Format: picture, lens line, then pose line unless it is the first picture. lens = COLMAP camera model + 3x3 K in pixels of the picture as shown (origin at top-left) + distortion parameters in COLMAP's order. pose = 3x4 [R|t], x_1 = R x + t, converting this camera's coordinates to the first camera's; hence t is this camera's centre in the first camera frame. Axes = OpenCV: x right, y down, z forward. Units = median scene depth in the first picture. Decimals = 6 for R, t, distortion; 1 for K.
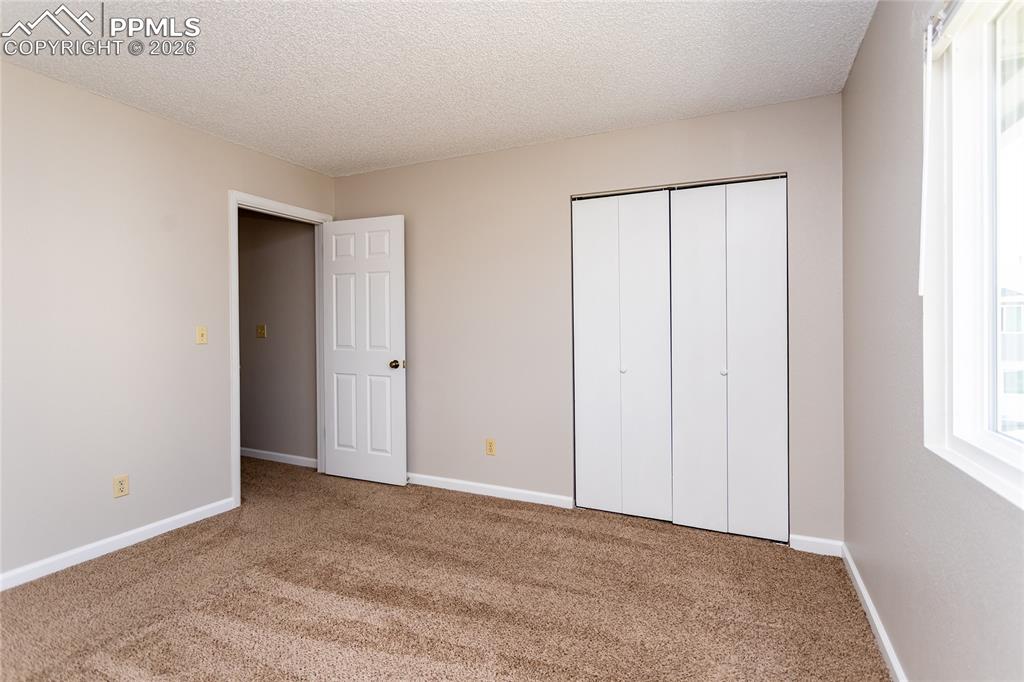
lens RADIAL K [[501.0, 0, 515.4], [0, 501.0, 334.6], [0, 0, 1]] dist [-0.000823, 0.002420]
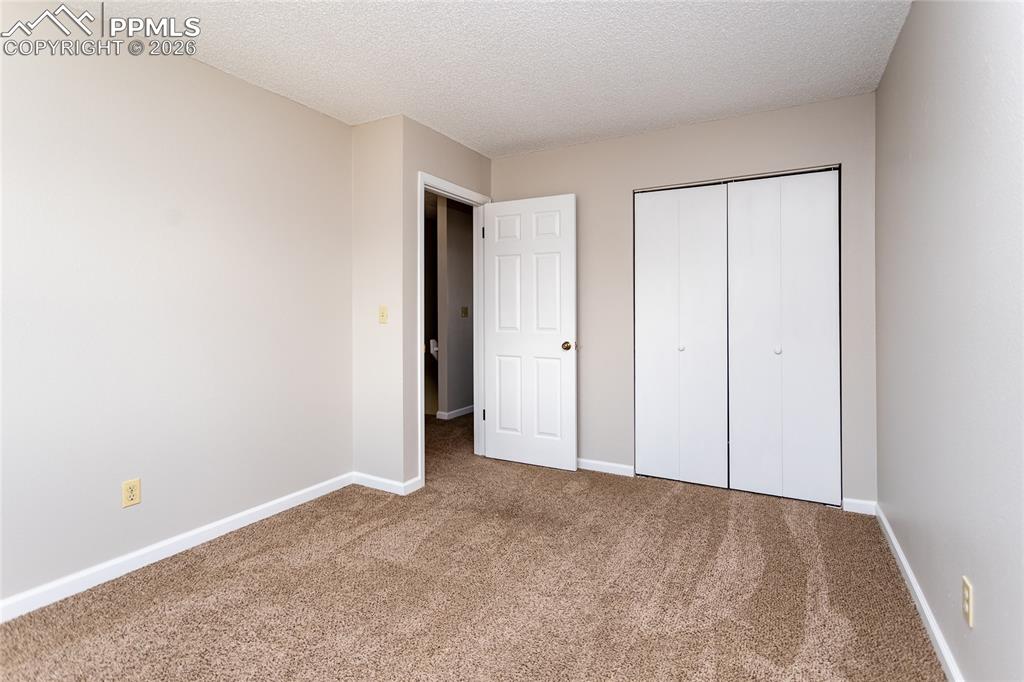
lens RADIAL K [[456.6, 0, 547.9], [0, 456.6, 307.3], [0, 0, 1]] dist [-0.002172, -0.000263]
pose [[0.999784, -0.000864, -0.020788, -0.306227], [0.000415, 0.999767, -0.021576, 0.002316], [0.020802, 0.021563, 0.999551, 0.121495]]
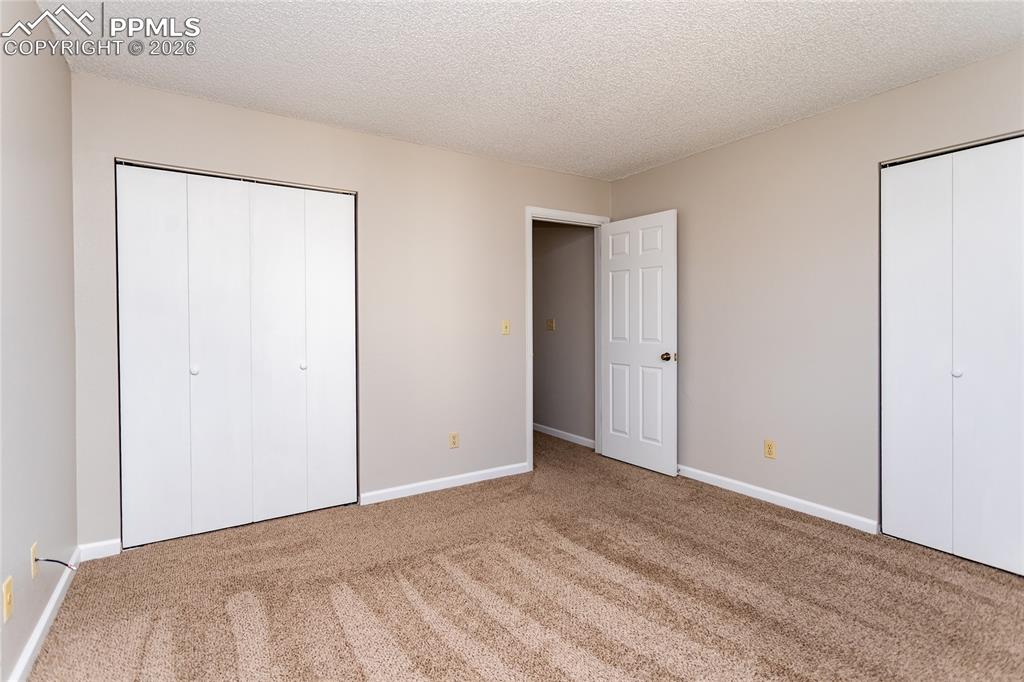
lens RADIAL K [[501.0, 0, 514.8], [0, 501.0, 335.2], [0, 0, 1]] dist [-0.000823, 0.002420]
pose [[0.853724, 0.011967, -0.520589, 0.032209], [-0.004985, 0.999878, 0.014811, 0.001885], [0.520702, -0.010050, 0.853679, -0.038649]]
